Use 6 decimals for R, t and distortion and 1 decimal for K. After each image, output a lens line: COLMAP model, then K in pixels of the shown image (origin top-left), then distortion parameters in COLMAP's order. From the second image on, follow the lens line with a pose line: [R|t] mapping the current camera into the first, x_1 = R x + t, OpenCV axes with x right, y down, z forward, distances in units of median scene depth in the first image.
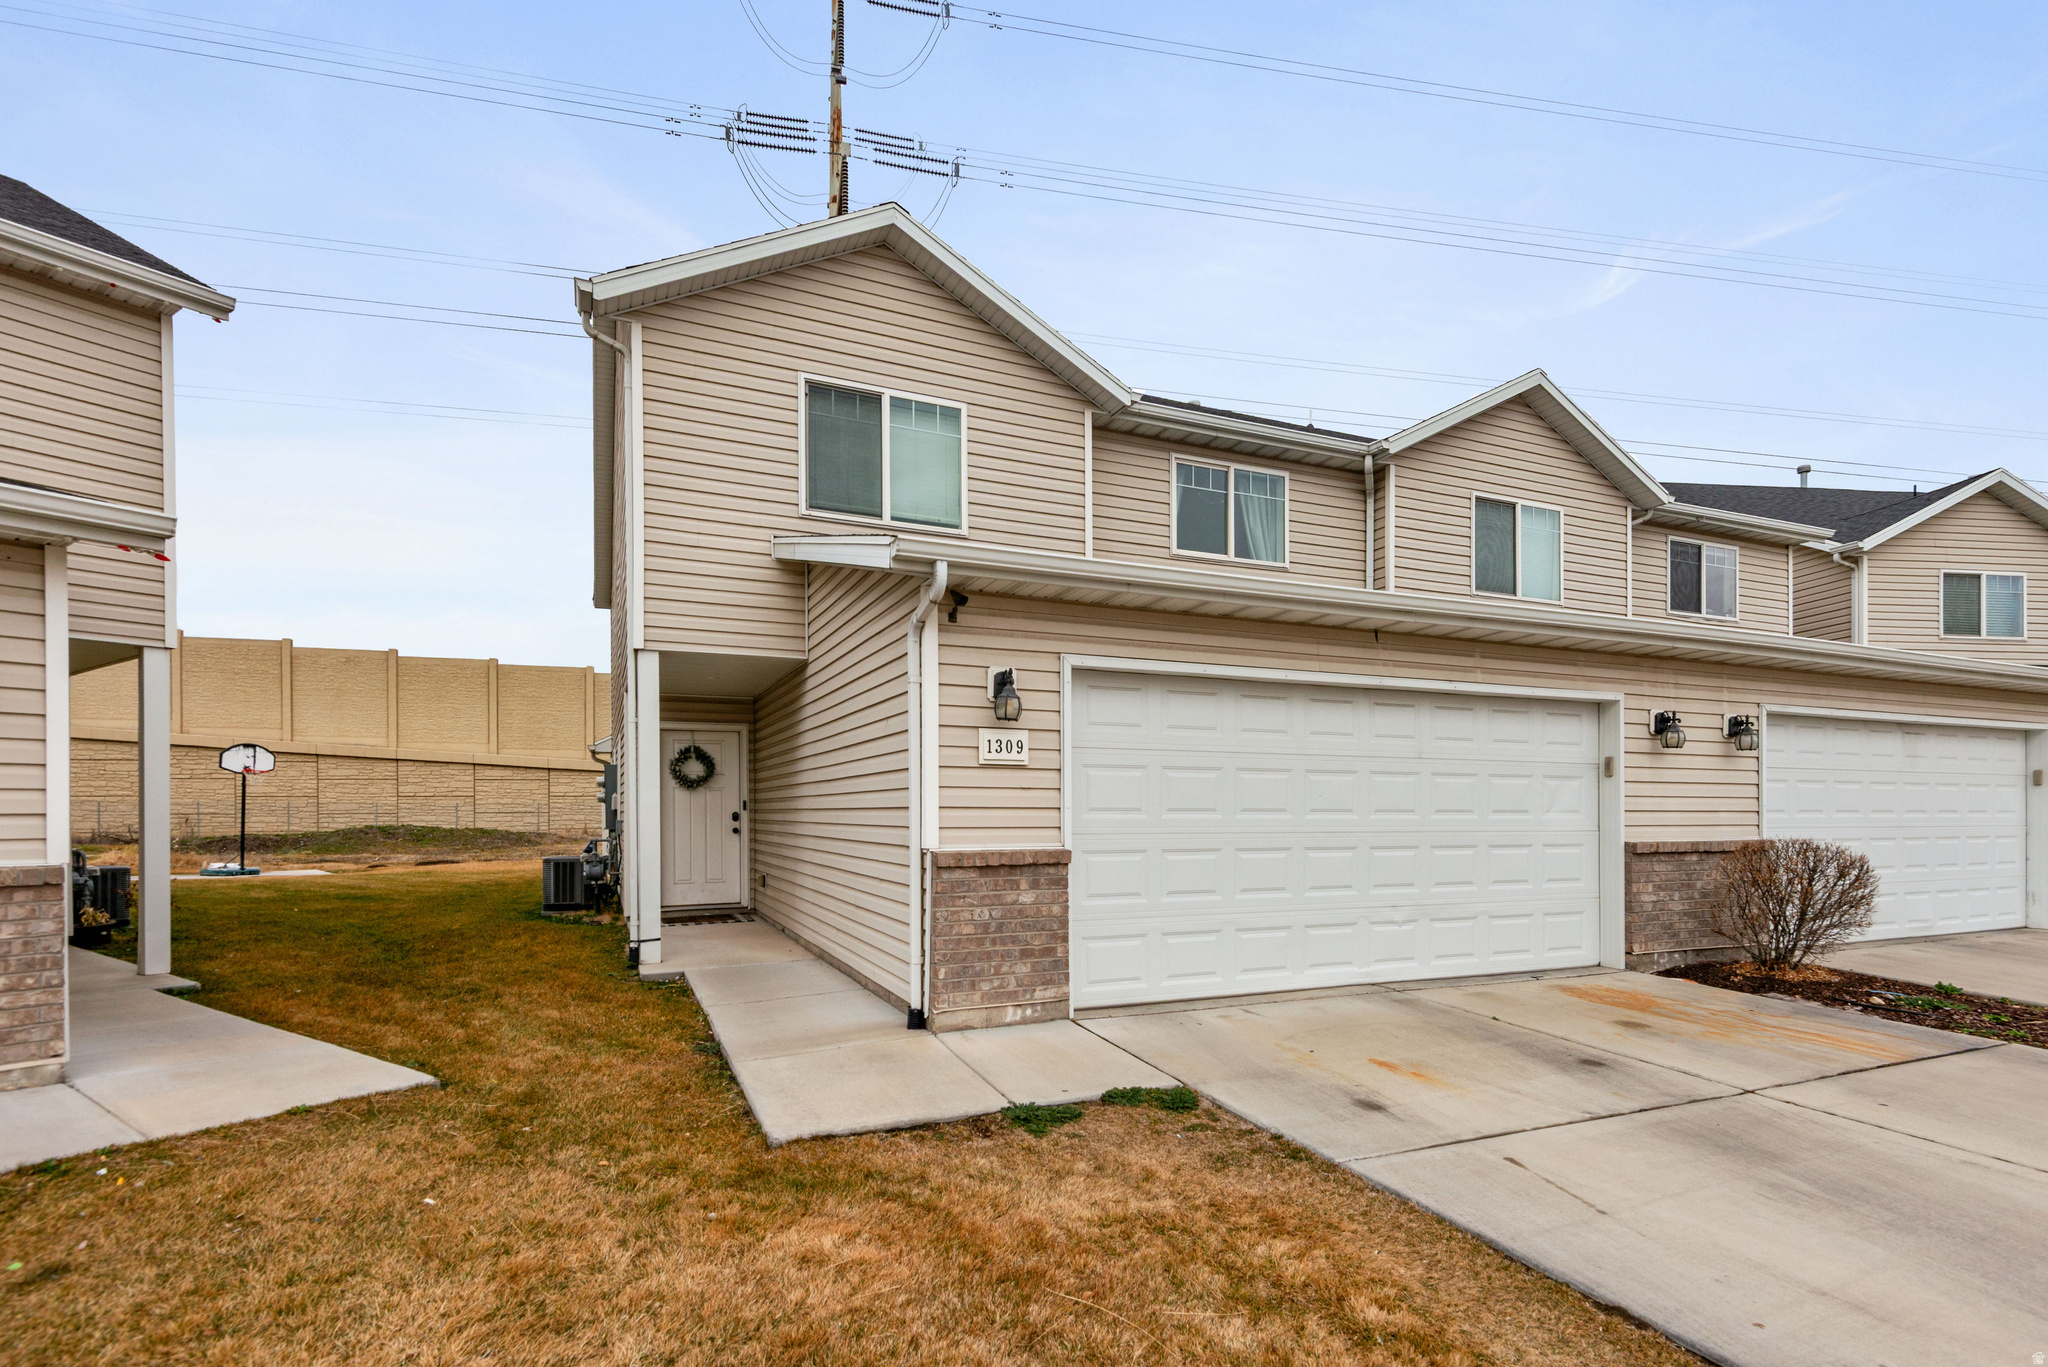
lens RADIAL K [[1039.7, 0, 1082.4], [0, 1039.7, 752.6], [0, 0, 1]] dist [0.017454, -0.006198]
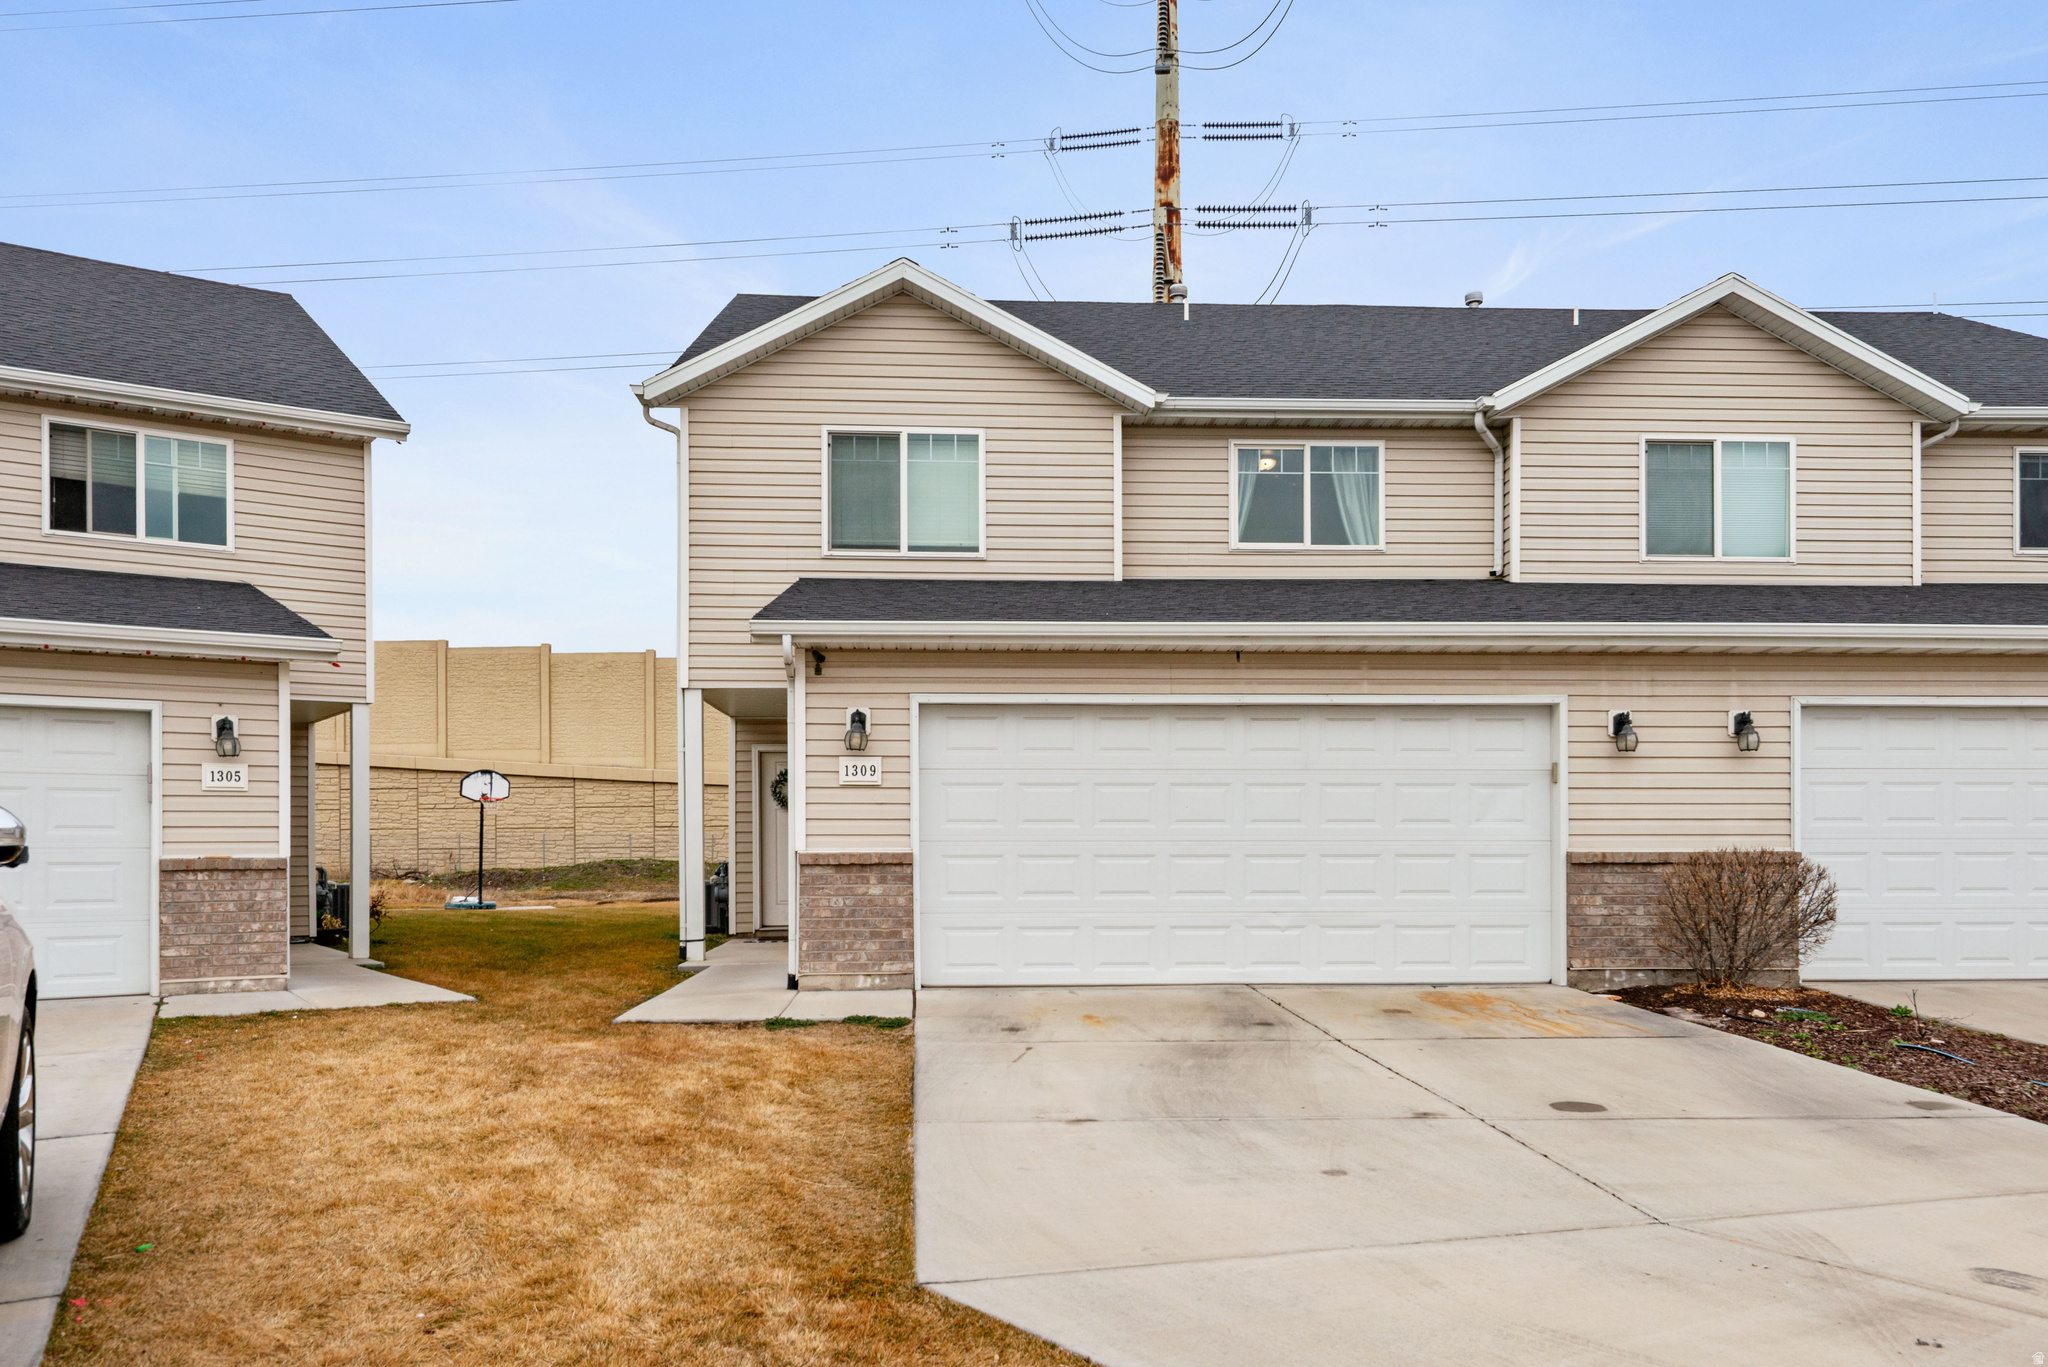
lens RADIAL K [[1586.5, 0, 1032.6], [0, 1586.5, 696.6], [0, 0, 1]] dist [0.007924, -0.002945]
pose [[0.933334, -0.038036, -0.356990, 0.571465], [0.024635, 0.998813, -0.042015, -0.006493], [0.358164, 0.030420, 0.933163, -0.511052]]
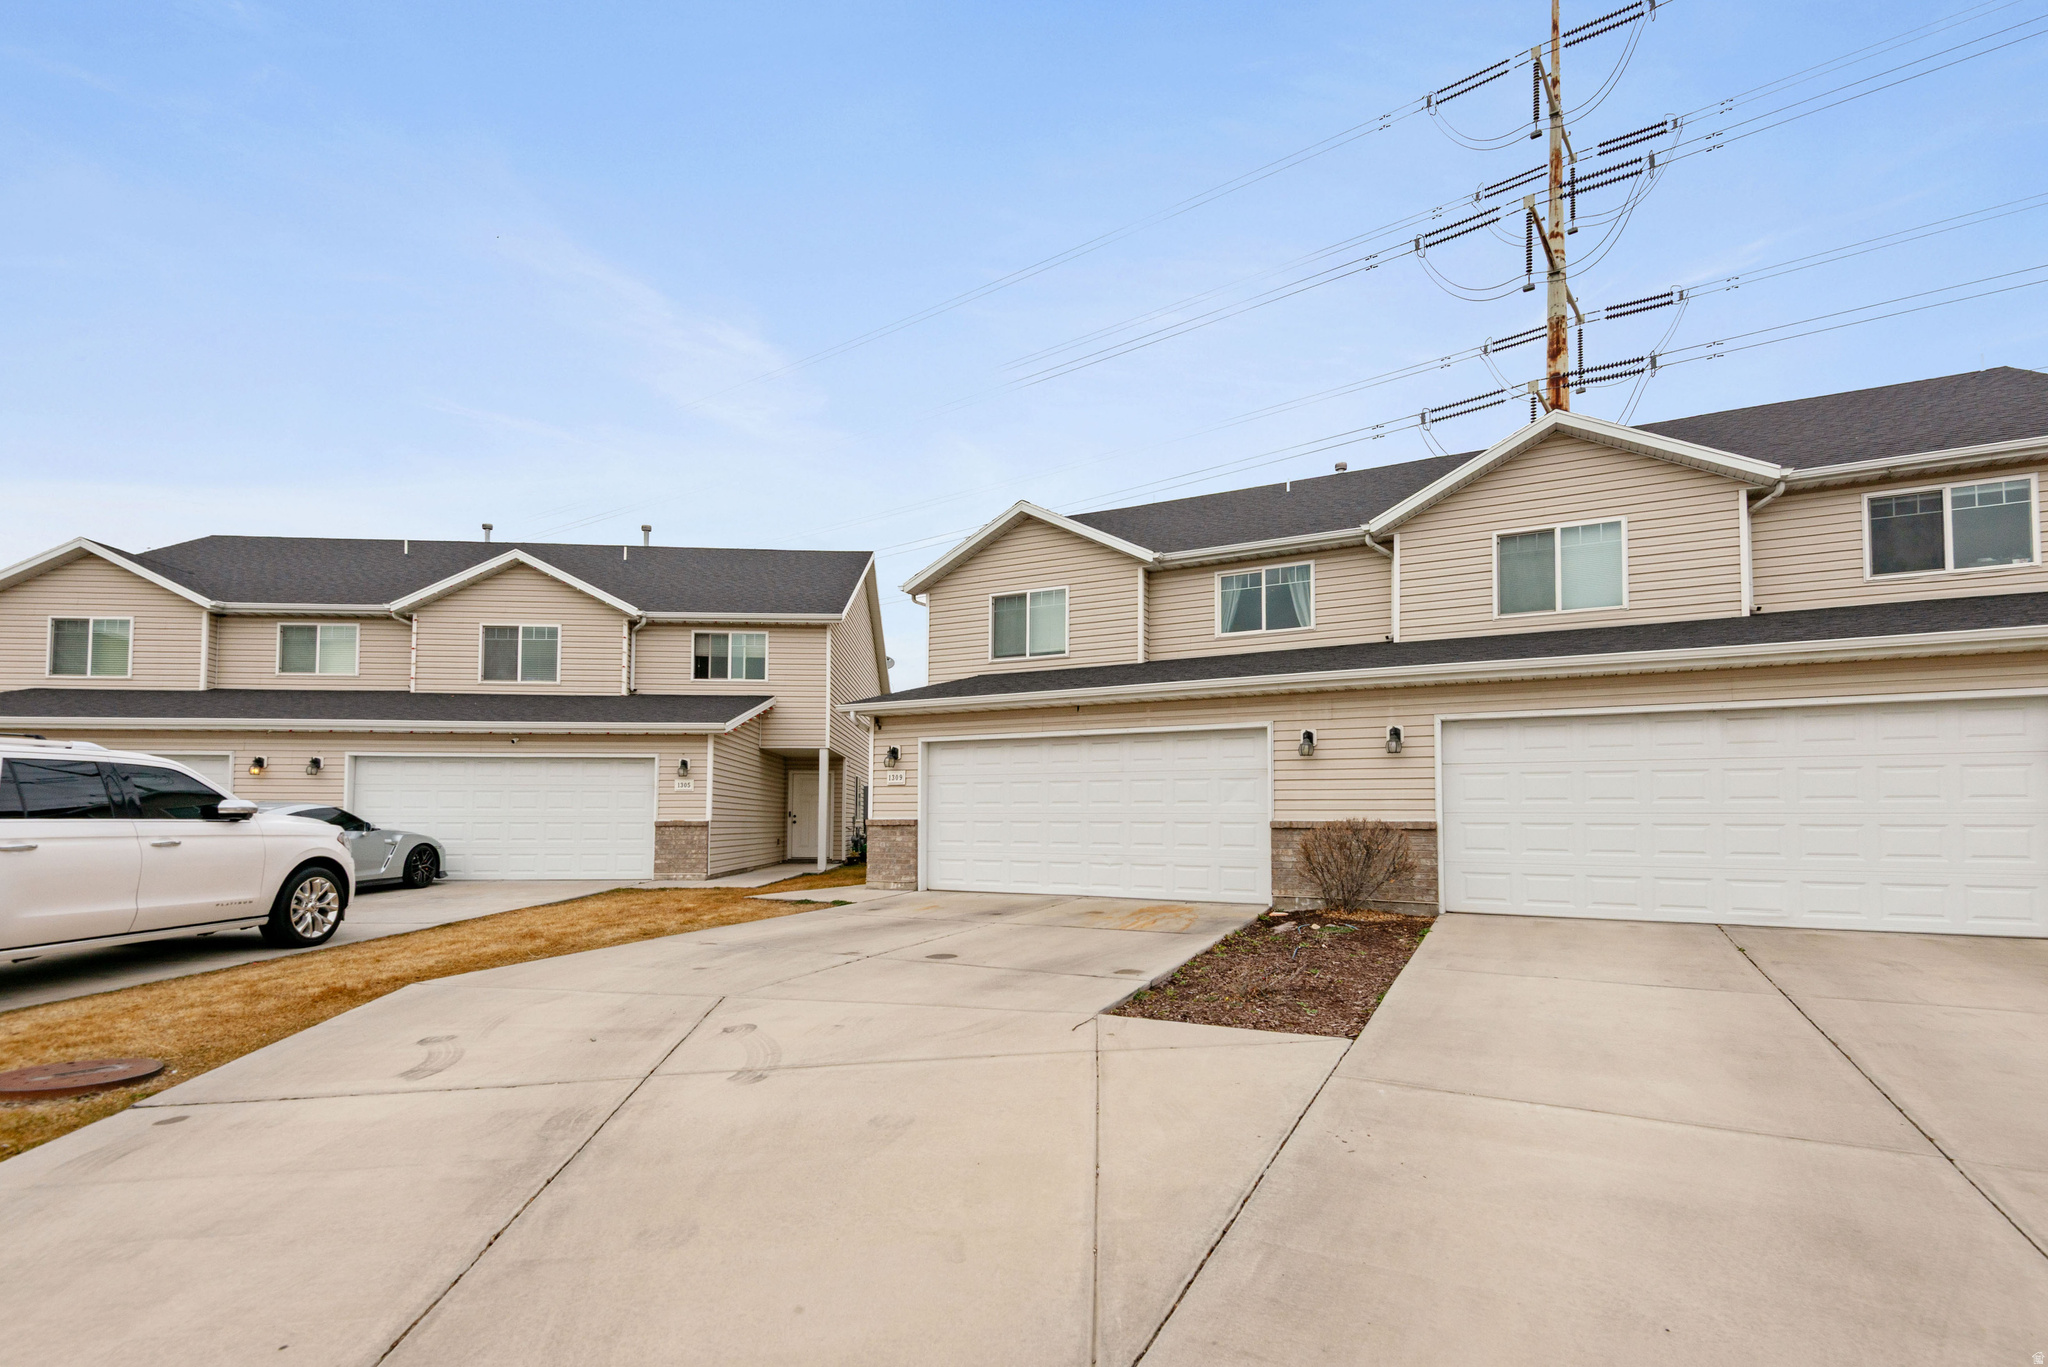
lens RADIAL K [[952.9, 0, 1014.0], [0, 952.9, 669.4], [0, 0, 1]] dist [0.015713, -0.008827]
pose [[0.620372, -0.122966, -0.774609, 1.344653], [0.044695, 0.991571, -0.121612, 0.019534], [0.783033, 0.040823, 0.620639, -0.148865]]
